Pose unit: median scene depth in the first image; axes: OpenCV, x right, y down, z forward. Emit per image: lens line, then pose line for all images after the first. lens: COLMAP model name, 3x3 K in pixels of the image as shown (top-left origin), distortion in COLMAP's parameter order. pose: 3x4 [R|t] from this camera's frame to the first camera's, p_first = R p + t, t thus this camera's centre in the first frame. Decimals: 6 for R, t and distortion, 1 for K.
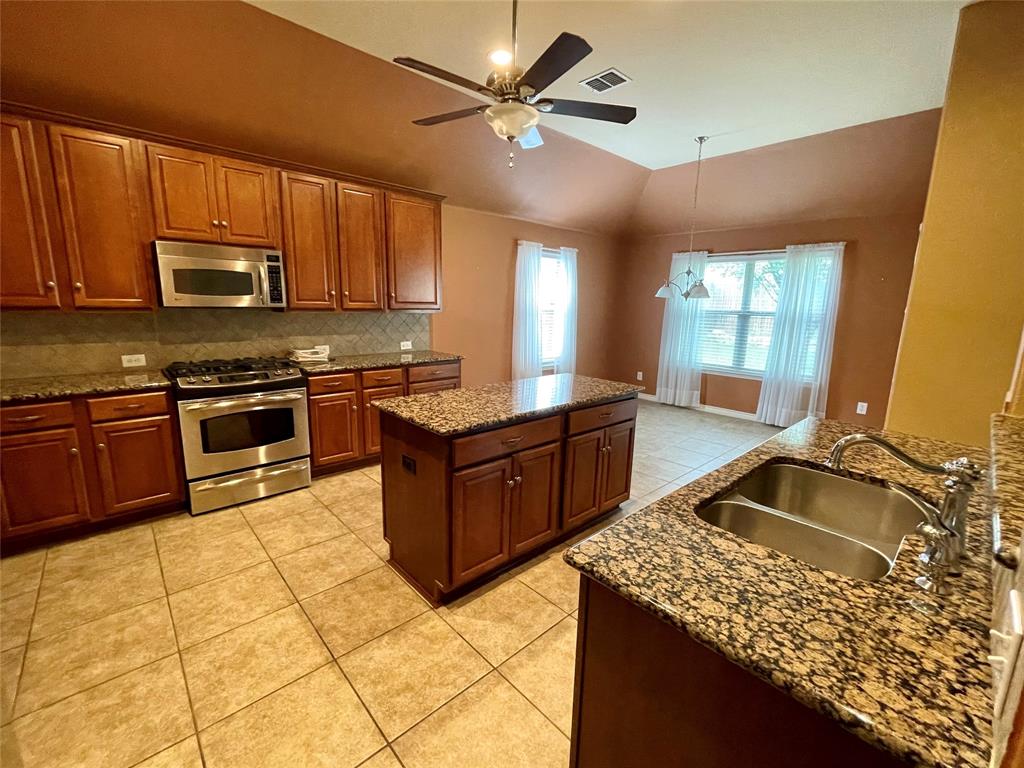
lens RADIAL K [[437.5, 0, 510.0], [0, 437.5, 382.8], [0, 0, 1]] dist [0.000199, -0.000009]
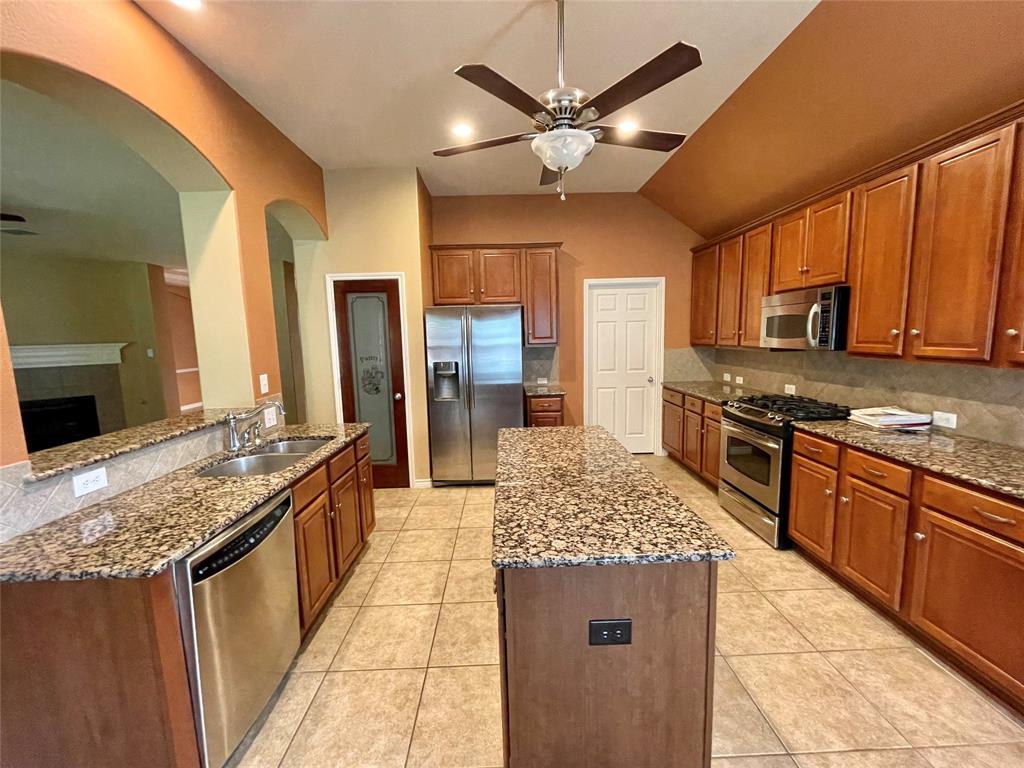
lens RADIAL K [[412.7, 0, 511.9], [0, 412.7, 382.9], [0, 0, 1]] dist [-0.001017, -0.000464]
pose [[-0.657942, 0.084316, -0.748333, 0.757360], [-0.127663, 0.966842, 0.221177, -0.318361], [0.742168, 0.241056, -0.625362, 1.597464]]
